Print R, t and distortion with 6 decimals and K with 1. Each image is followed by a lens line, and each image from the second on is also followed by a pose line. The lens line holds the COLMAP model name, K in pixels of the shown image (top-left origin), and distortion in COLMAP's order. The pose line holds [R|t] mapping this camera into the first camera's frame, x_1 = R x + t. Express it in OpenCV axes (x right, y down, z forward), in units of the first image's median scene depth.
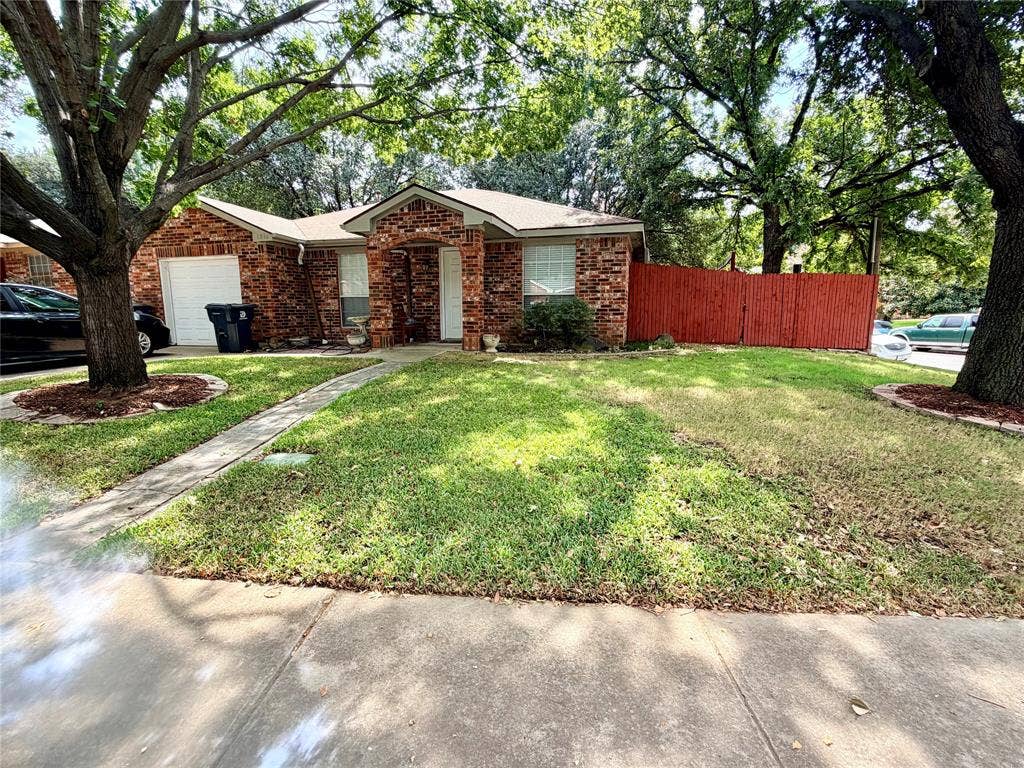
lens RADIAL K [[410.5, 0, 512.0], [0, 410.5, 384.0], [0, 0, 1]] dist [0.000803, -0.000462]
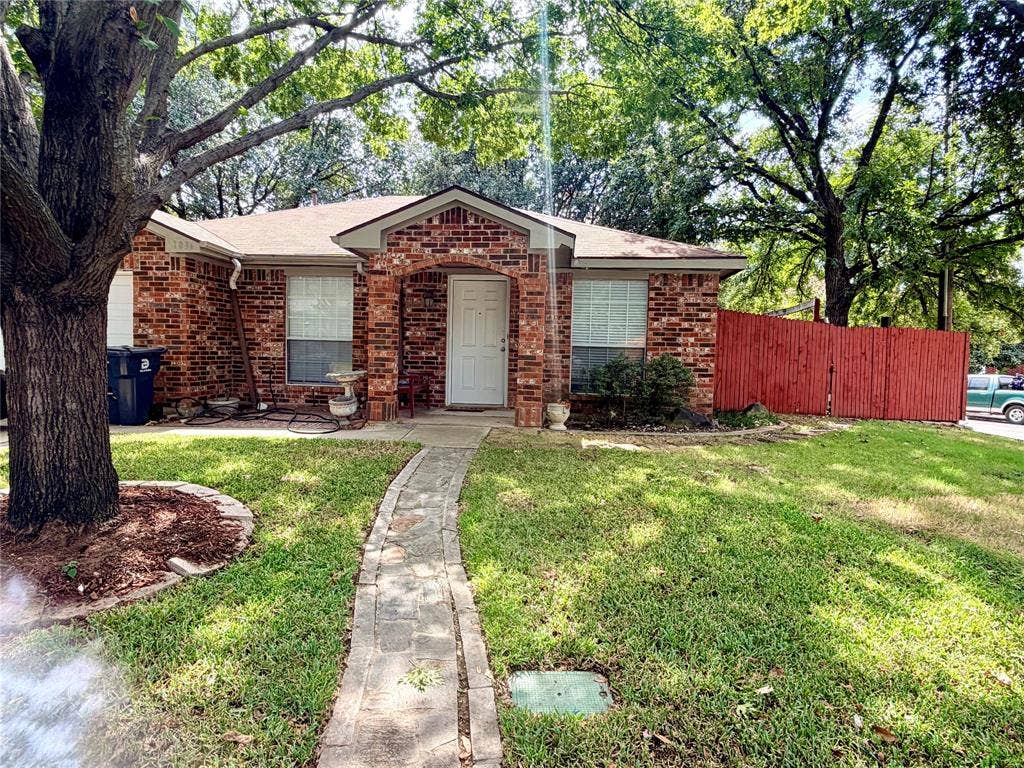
lens RADIAL K [[539.8, 0, 501.9], [0, 539.8, 399.5], [0, 0, 1]] dist [0.000897, 0.000375]
pose [[0.987147, 0.012733, 0.159310, -0.255153], [0.001771, 0.995888, -0.090572, -0.041012], [-0.159808, 0.089690, 0.983065, 0.109729]]
